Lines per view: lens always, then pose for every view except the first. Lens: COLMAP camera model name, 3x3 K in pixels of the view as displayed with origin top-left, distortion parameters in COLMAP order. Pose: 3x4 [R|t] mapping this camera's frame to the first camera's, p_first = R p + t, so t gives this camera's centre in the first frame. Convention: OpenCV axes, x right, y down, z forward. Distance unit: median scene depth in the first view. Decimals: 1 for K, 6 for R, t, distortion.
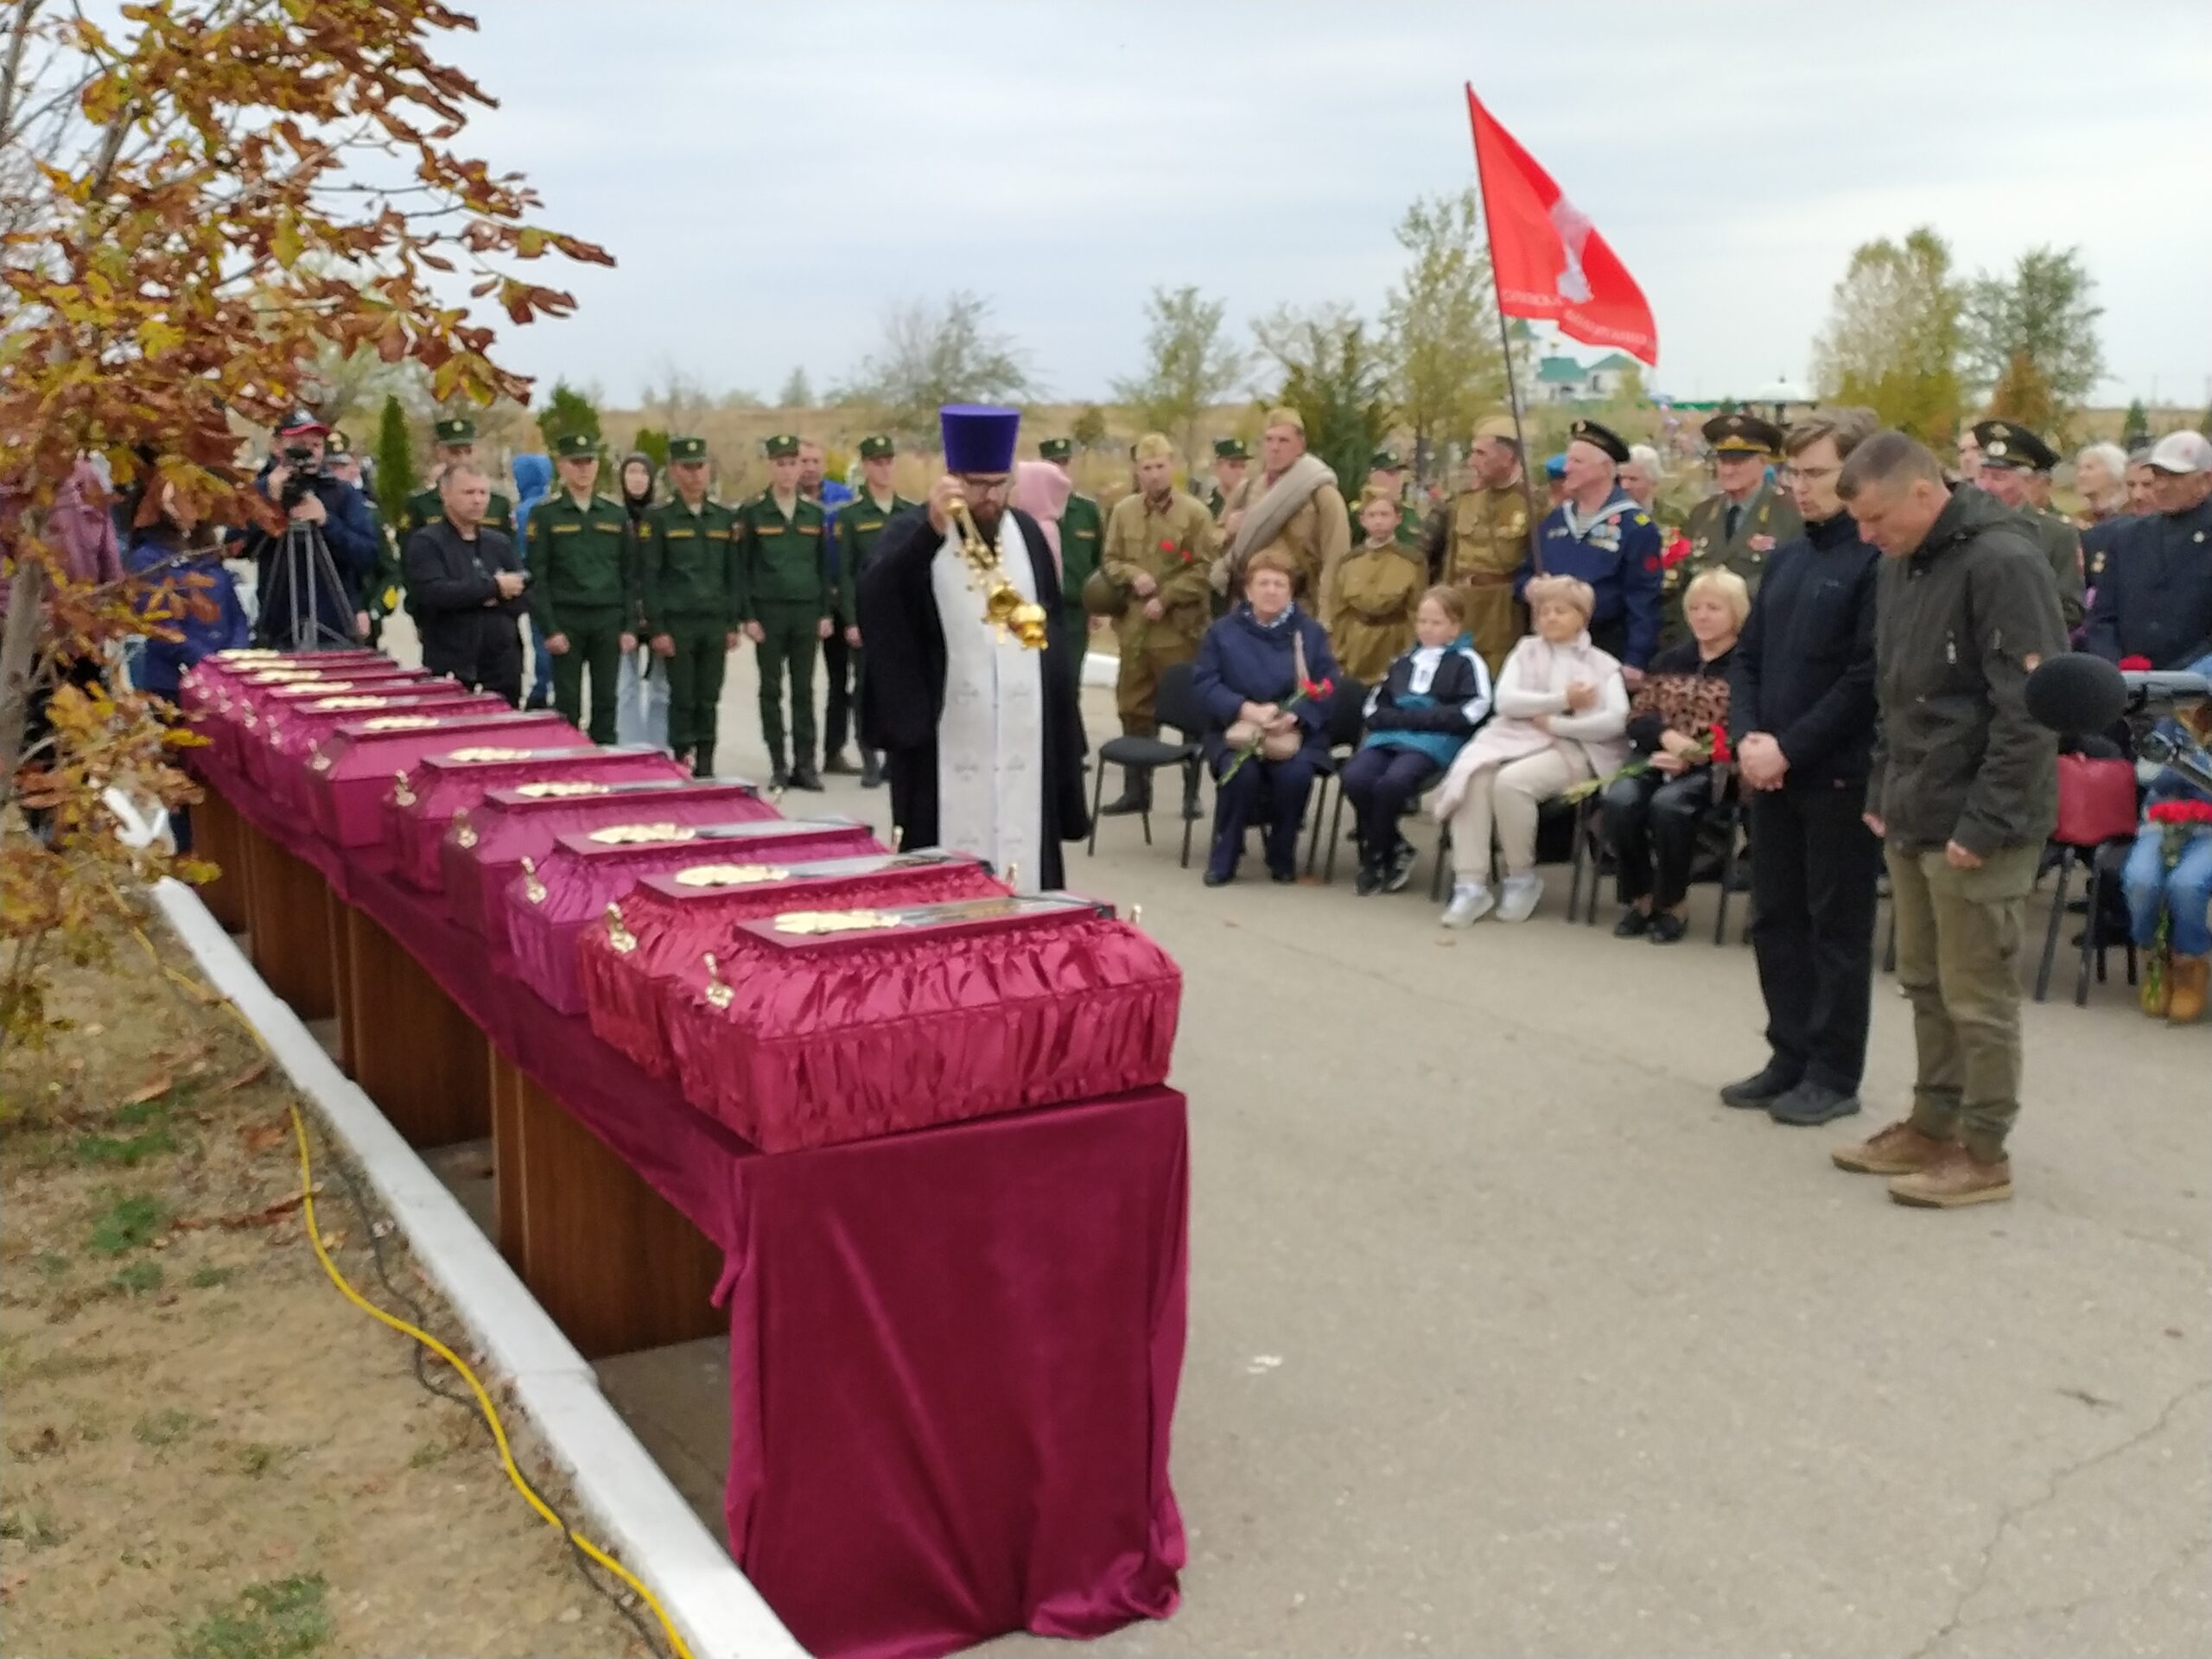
lens RADIAL K [[2273.4, 0, 1106.6], [0, 2273.4, 847.8], [0, 0, 1]] dist [0.043594, 0.012870]
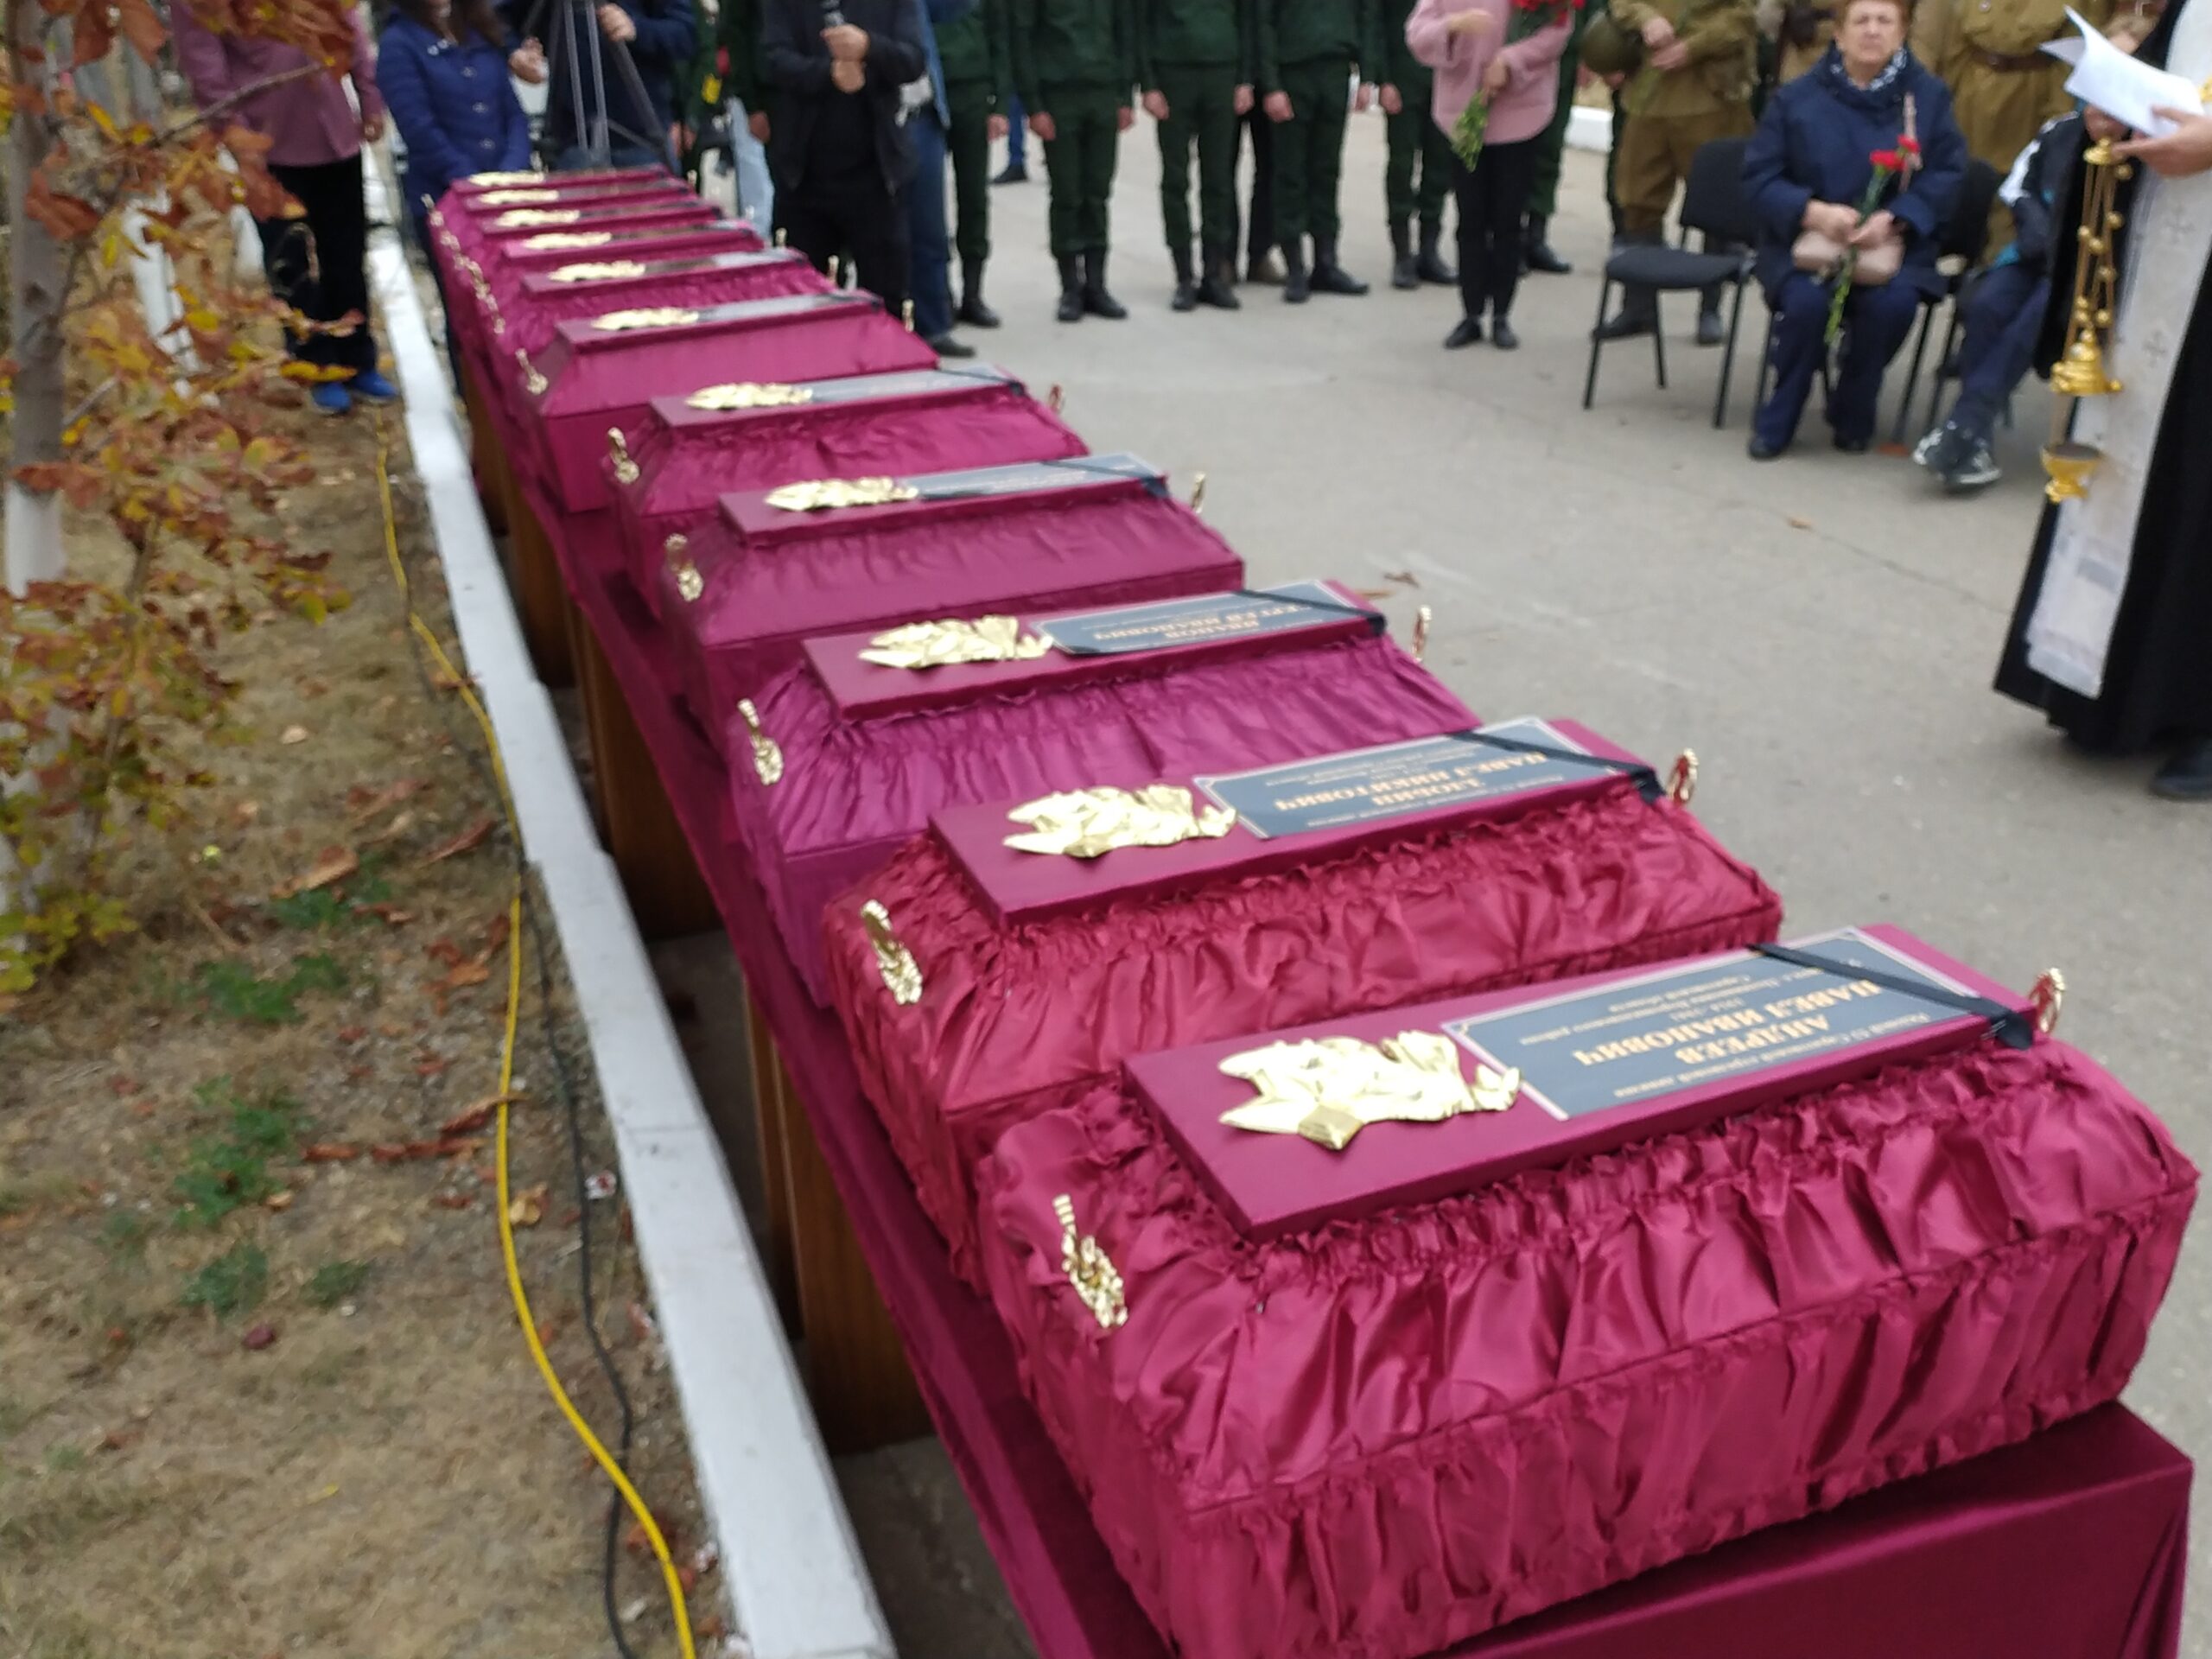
lens RADIAL K [[2273.4, 0, 1106.6], [0, 2273.4, 847.8], [0, 0, 1]] dist [0.043594, 0.012870]
pose [[0.984920, 0.027986, -0.170730, -0.068063], [0.013030, 0.972029, 0.234499, -0.076013], [0.172517, -0.233188, 0.957006, 0.430065]]
